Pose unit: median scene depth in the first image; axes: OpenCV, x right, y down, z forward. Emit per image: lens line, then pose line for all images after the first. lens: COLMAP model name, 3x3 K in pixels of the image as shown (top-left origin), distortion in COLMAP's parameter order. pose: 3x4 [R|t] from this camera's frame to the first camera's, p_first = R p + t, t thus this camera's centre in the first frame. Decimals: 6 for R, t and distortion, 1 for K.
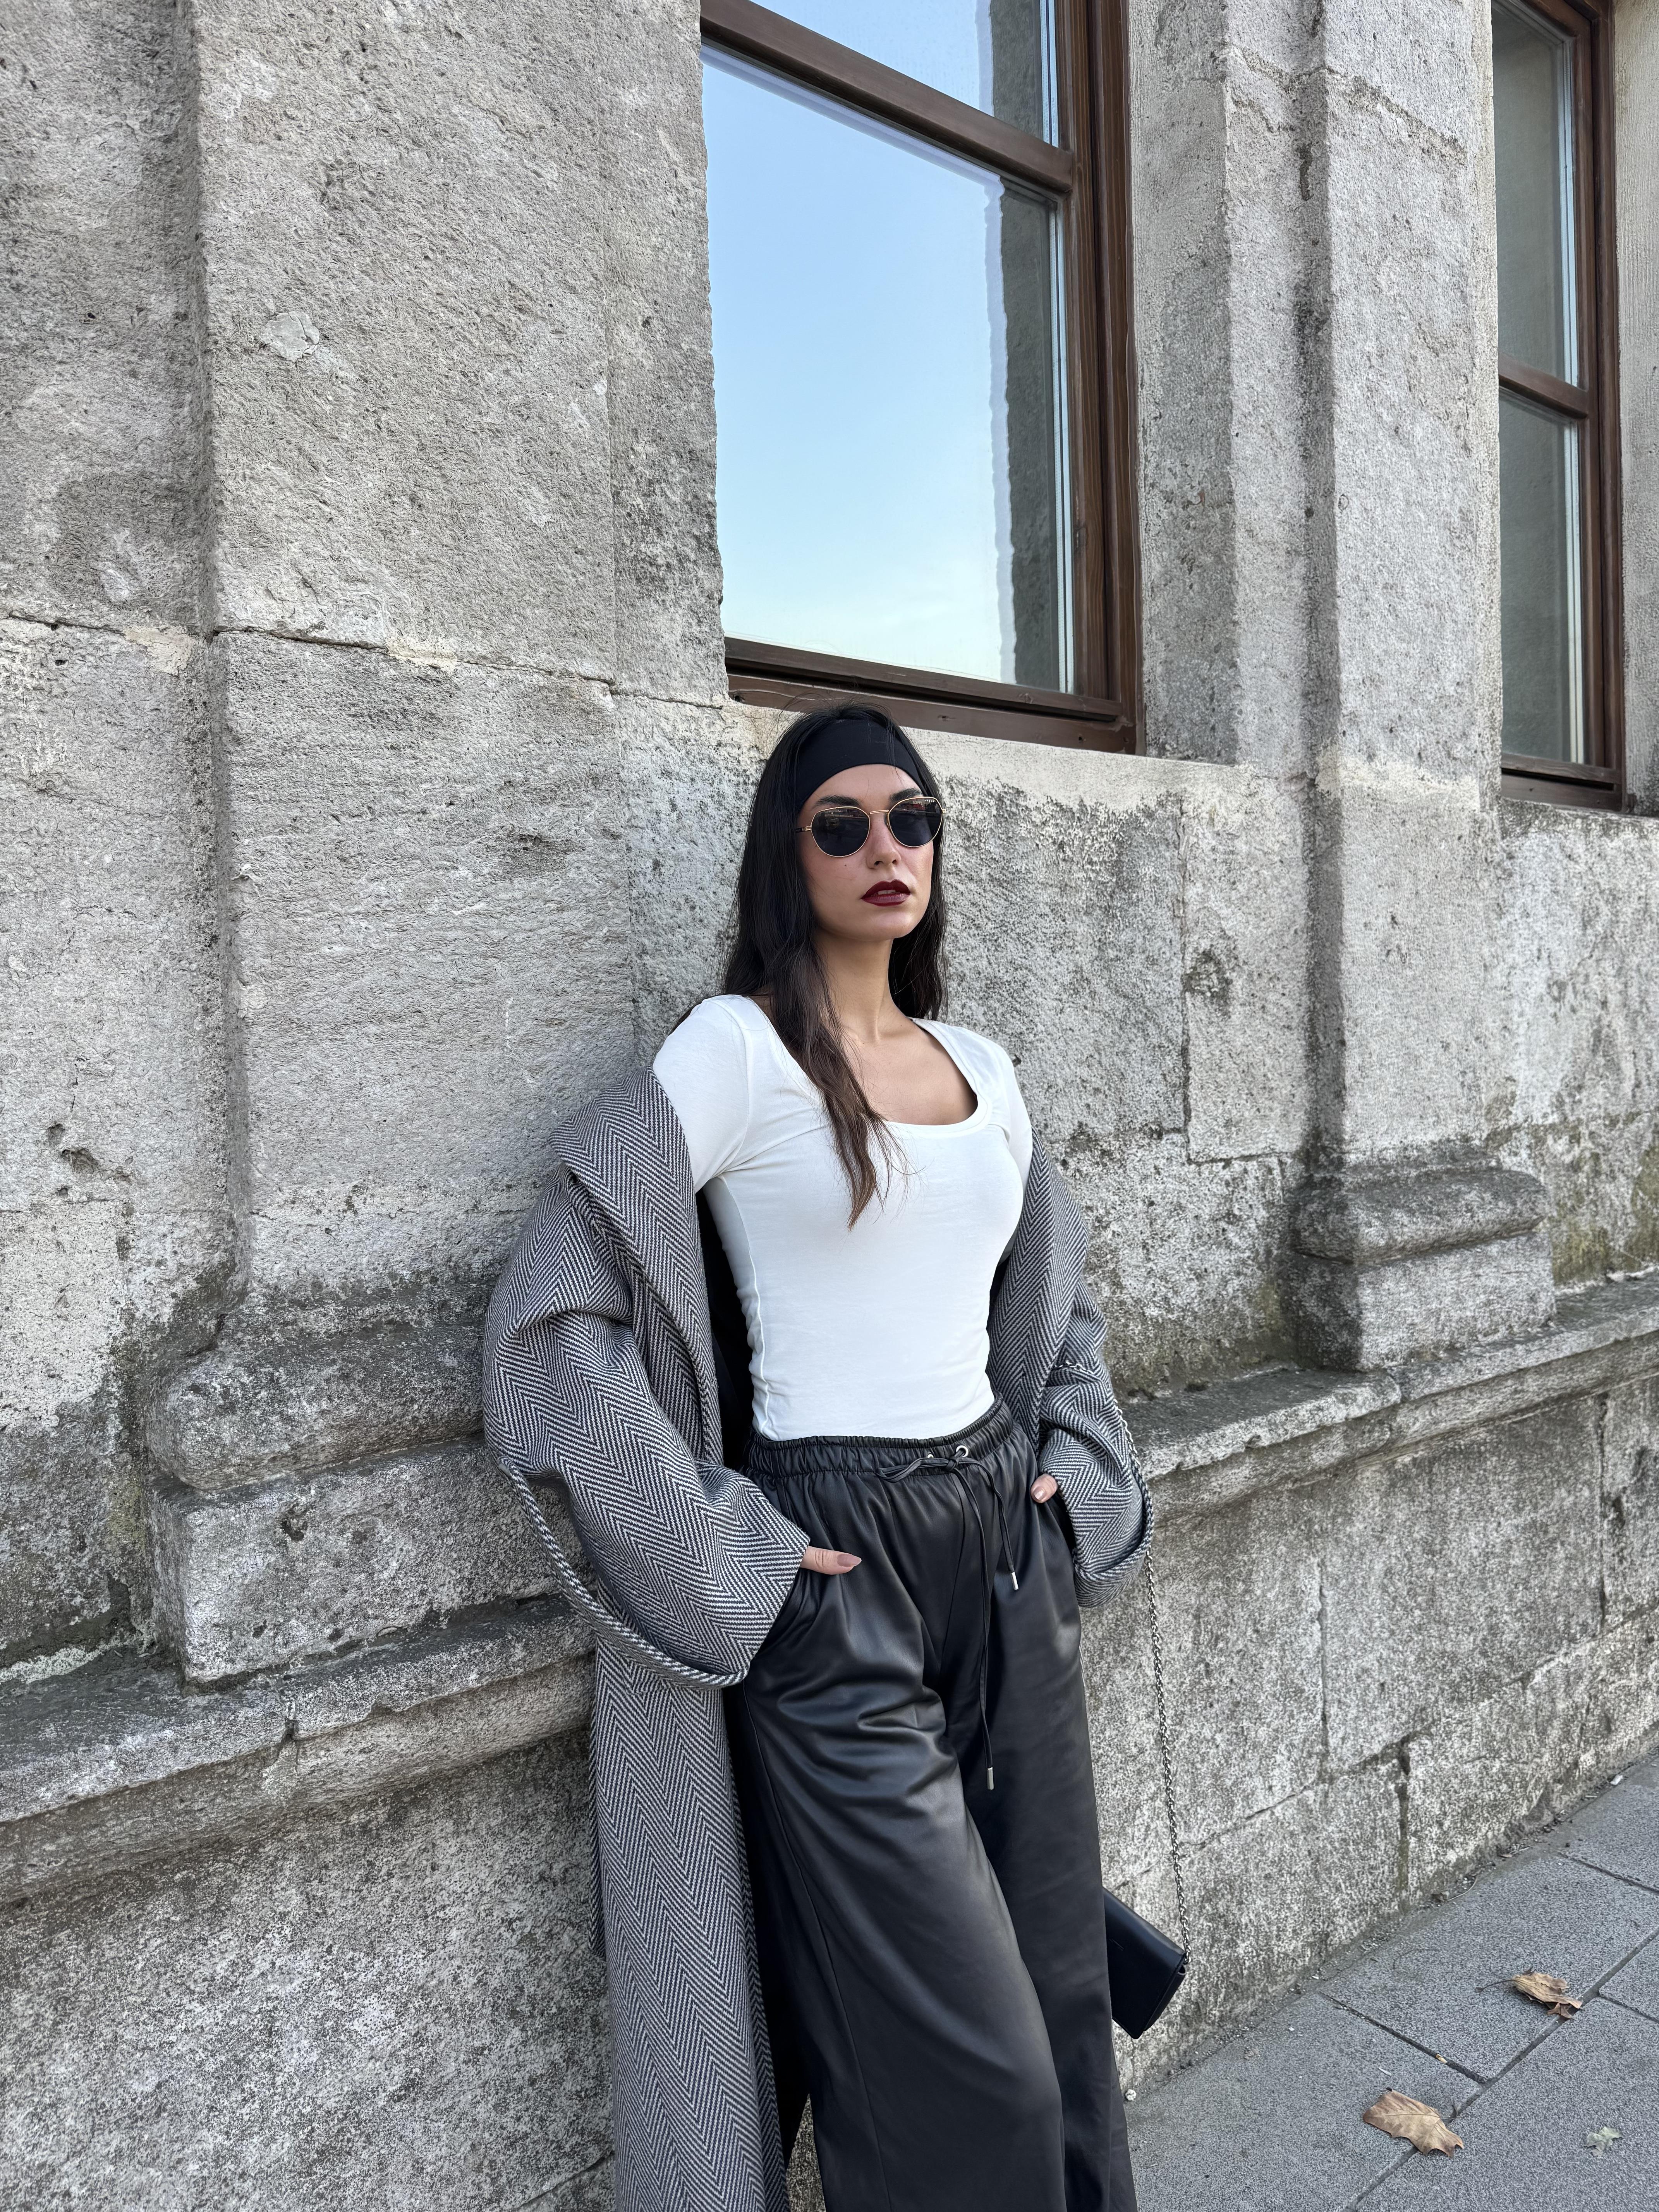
lens RADIAL K [[1572.1, 0, 805.3], [0, 1572.1, 1134.0], [0, 0, 1]] dist [0.028930, -0.050565]
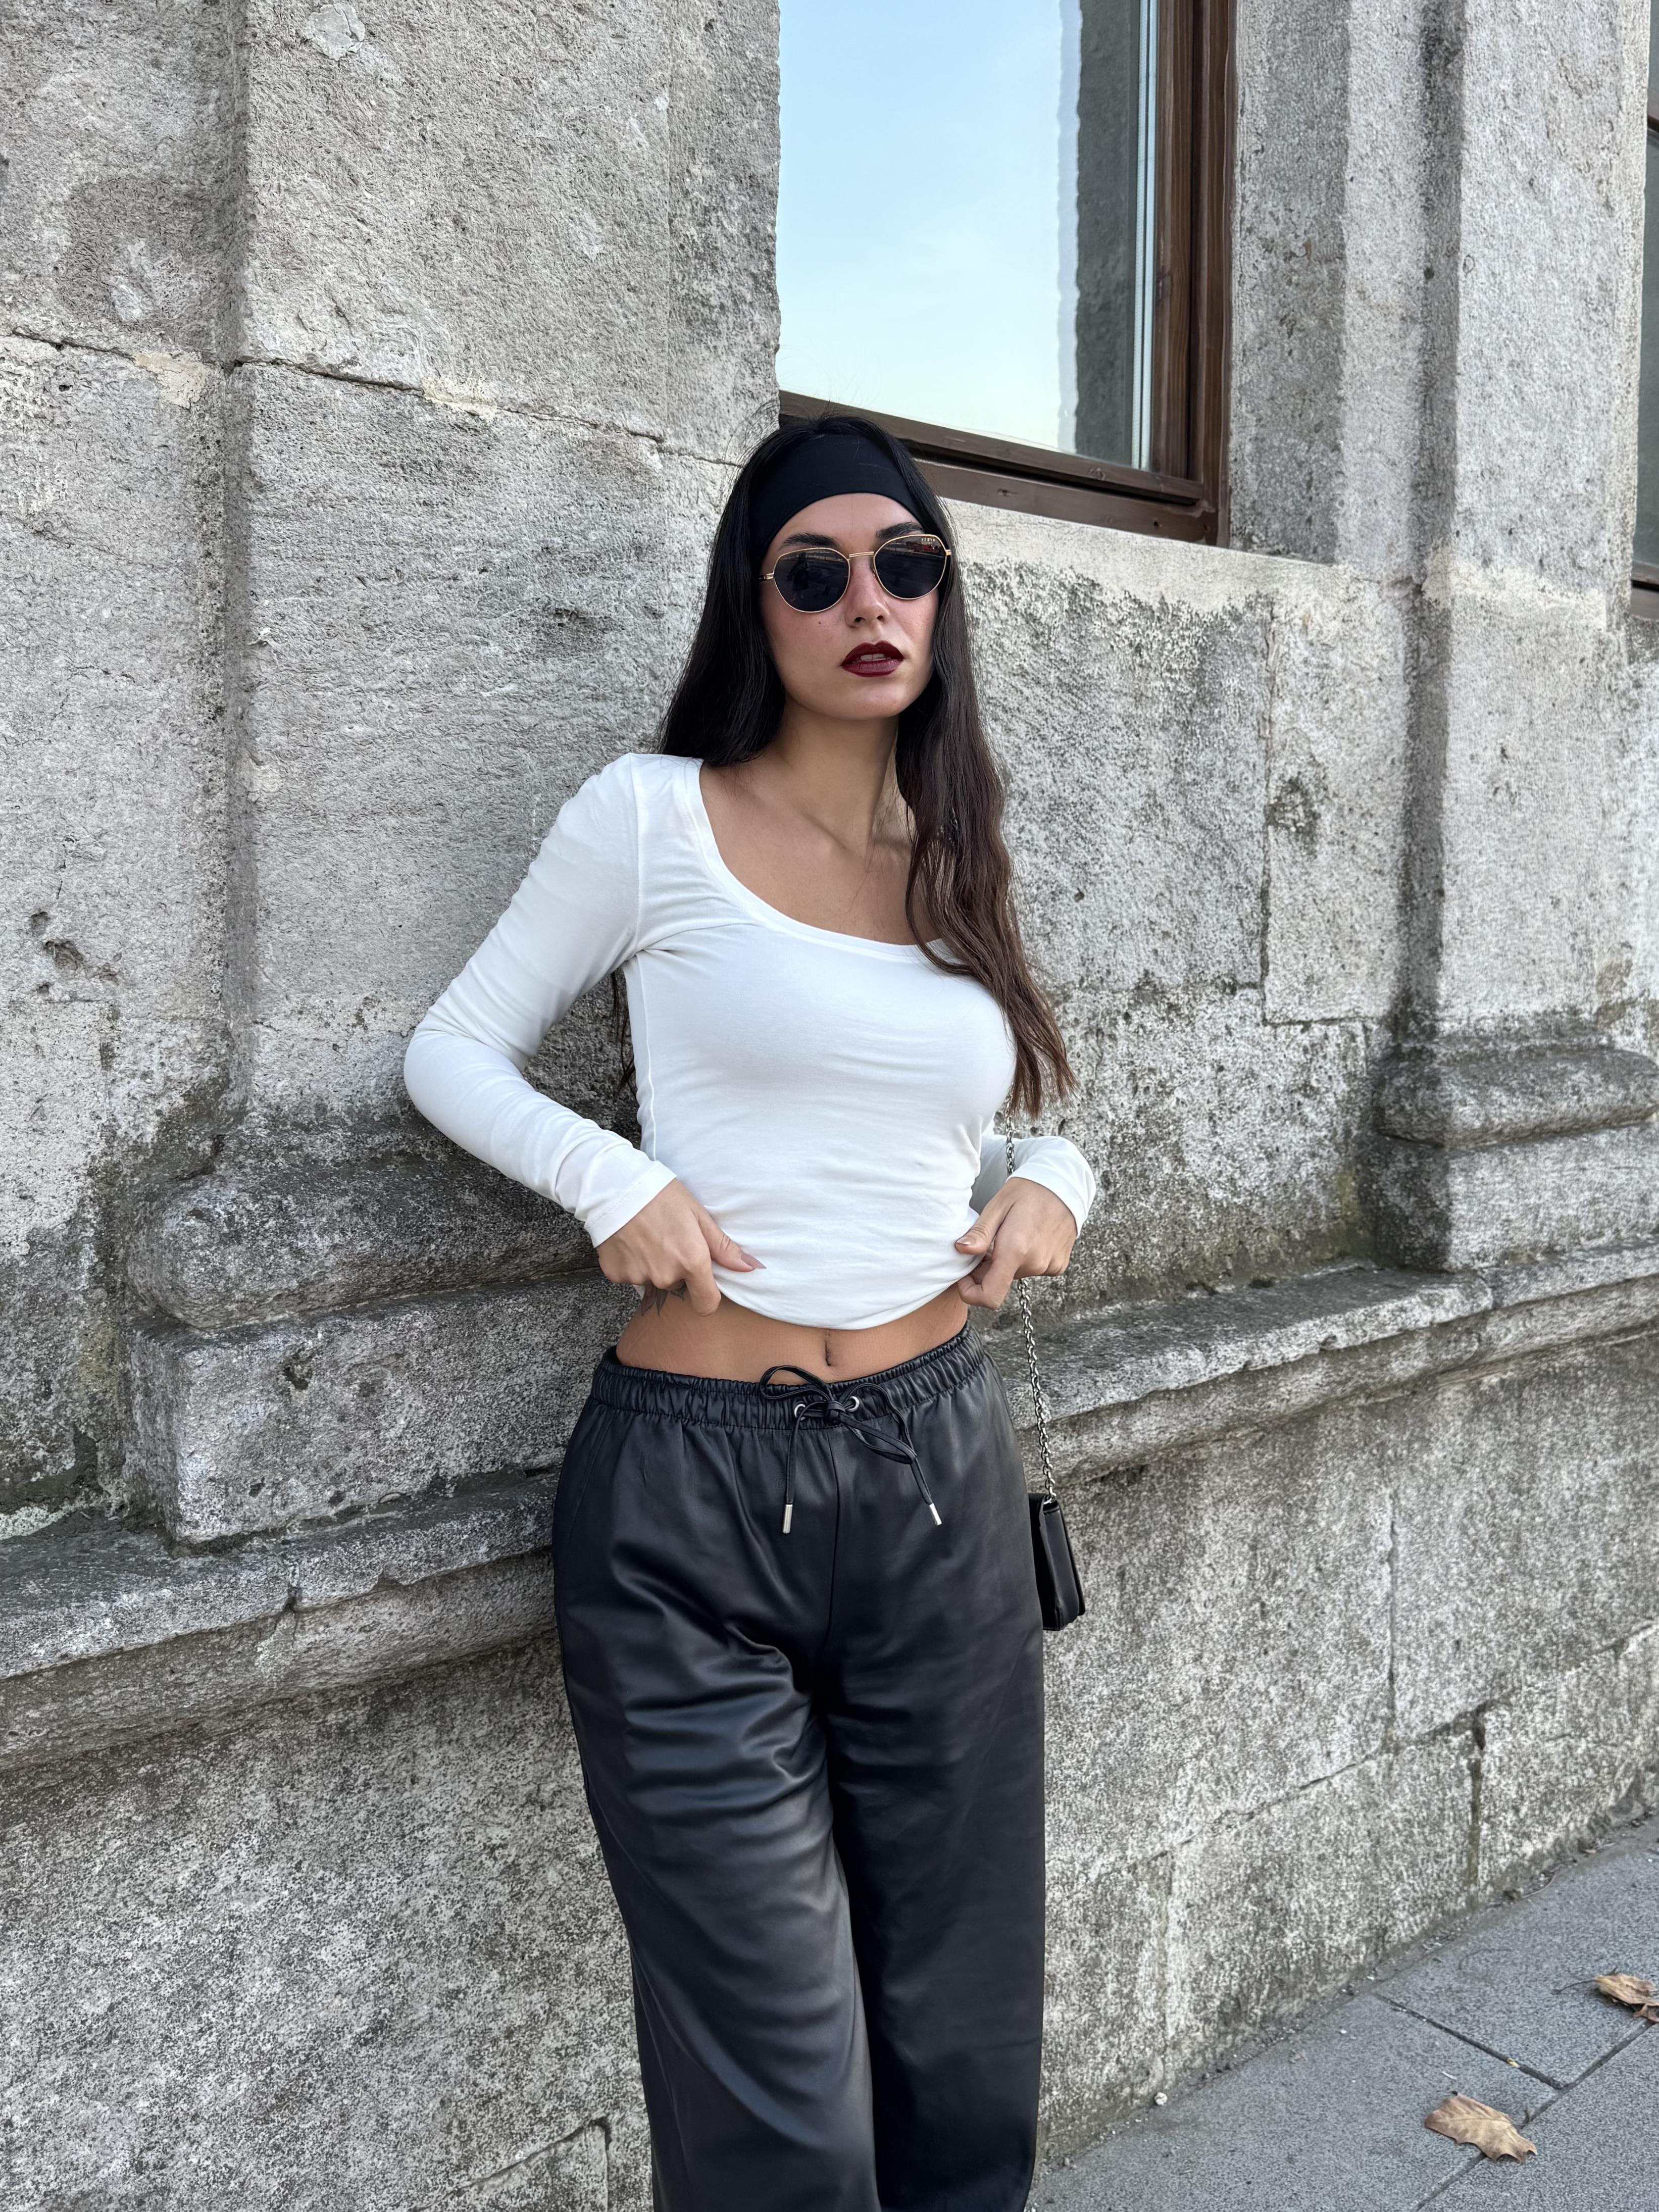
lens RADIAL K [[2051.9, 0, 845.7], [0, 2051.9, 1018.2], [0, 0, 1]] dist [0.092437, -0.182094]
pose [[0.997009, 0.036435, 0.068155, -0.065212], [-0.036796, 0.999315, 0.004053, 0.020300], [-0.067961, -0.006548, 0.997666, -0.118624]]
